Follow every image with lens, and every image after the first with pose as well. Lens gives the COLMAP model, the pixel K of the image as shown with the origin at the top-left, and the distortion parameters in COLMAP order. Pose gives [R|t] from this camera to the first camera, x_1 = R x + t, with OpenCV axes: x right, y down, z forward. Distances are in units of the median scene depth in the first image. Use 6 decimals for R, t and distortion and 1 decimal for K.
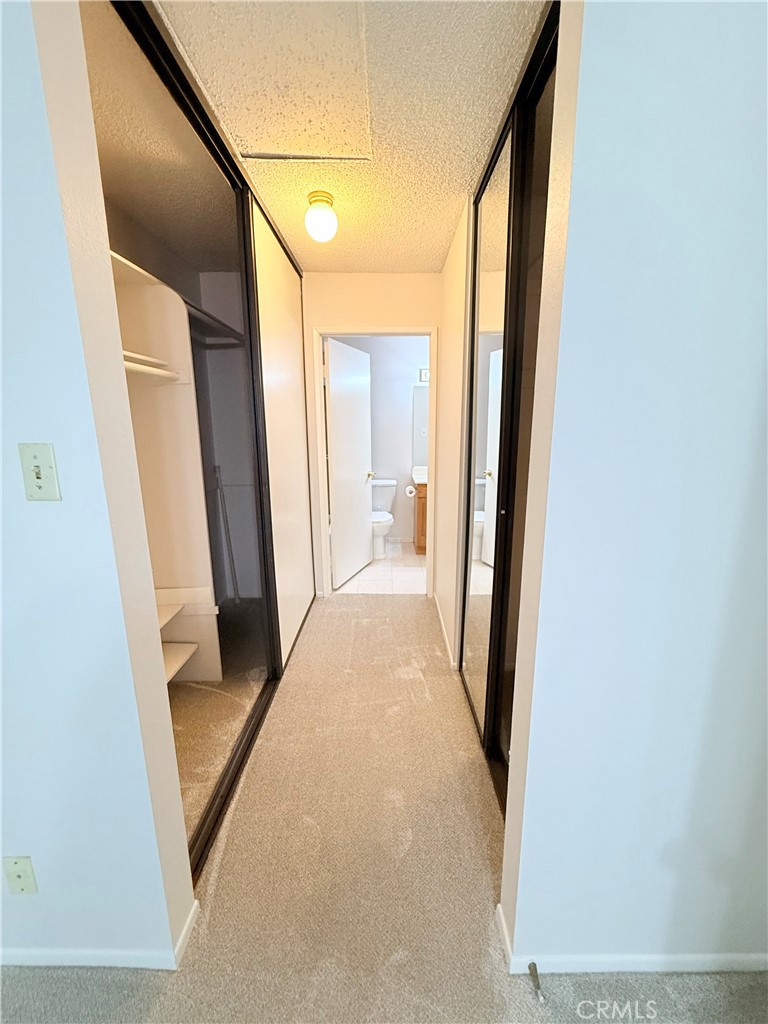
lens RADIAL K [[409.4, 0, 384.4], [0, 409.4, 509.9], [0, 0, 1]] dist [-0.000373, 0.000035]
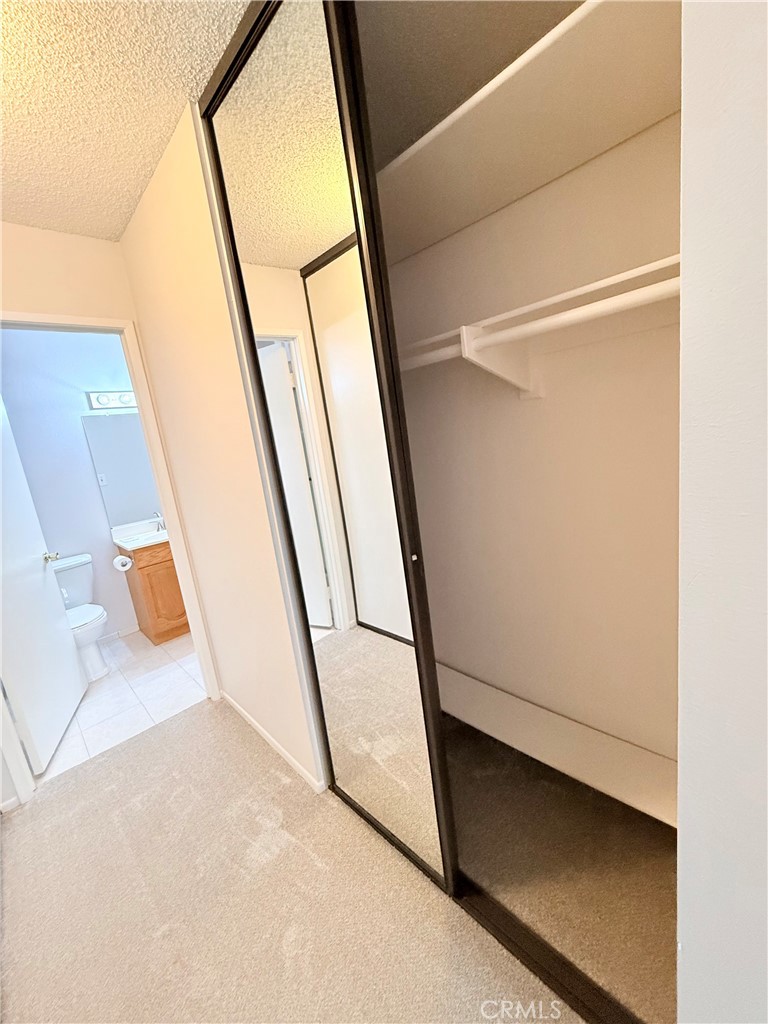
lens RADIAL K [[409.4, 0, 384.4], [0, 409.4, 509.9], [0, 0, 1]] dist [-0.000373, 0.000035]
pose [[0.711921, -0.217447, 0.667747, -0.095398], [0.264289, 0.963909, 0.032117, -0.056101], [-0.650631, 0.153614, 0.743695, 0.271664]]
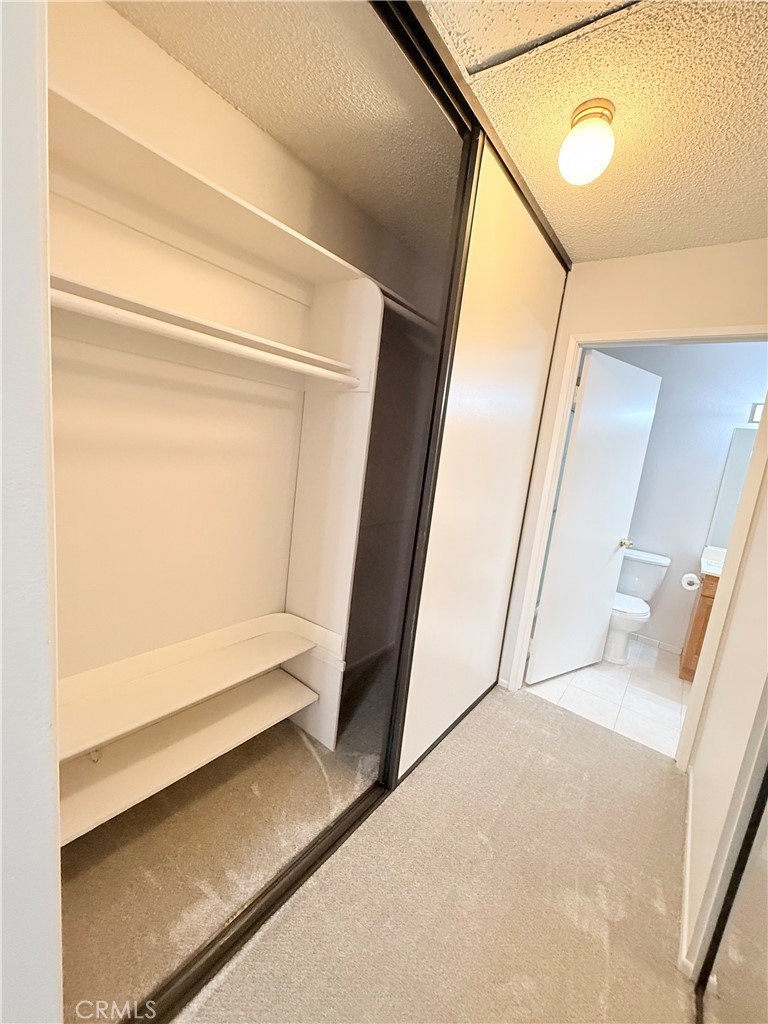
lens RADIAL K [[409.4, 0, 384.4], [0, 409.4, 509.9], [0, 0, 1]] dist [-0.000373, 0.000035]
pose [[0.791681, 0.192916, -0.579676, 0.049666], [-0.240151, 0.970723, -0.004926, -0.053723], [0.561755, 0.143109, 0.814832, 0.251830]]
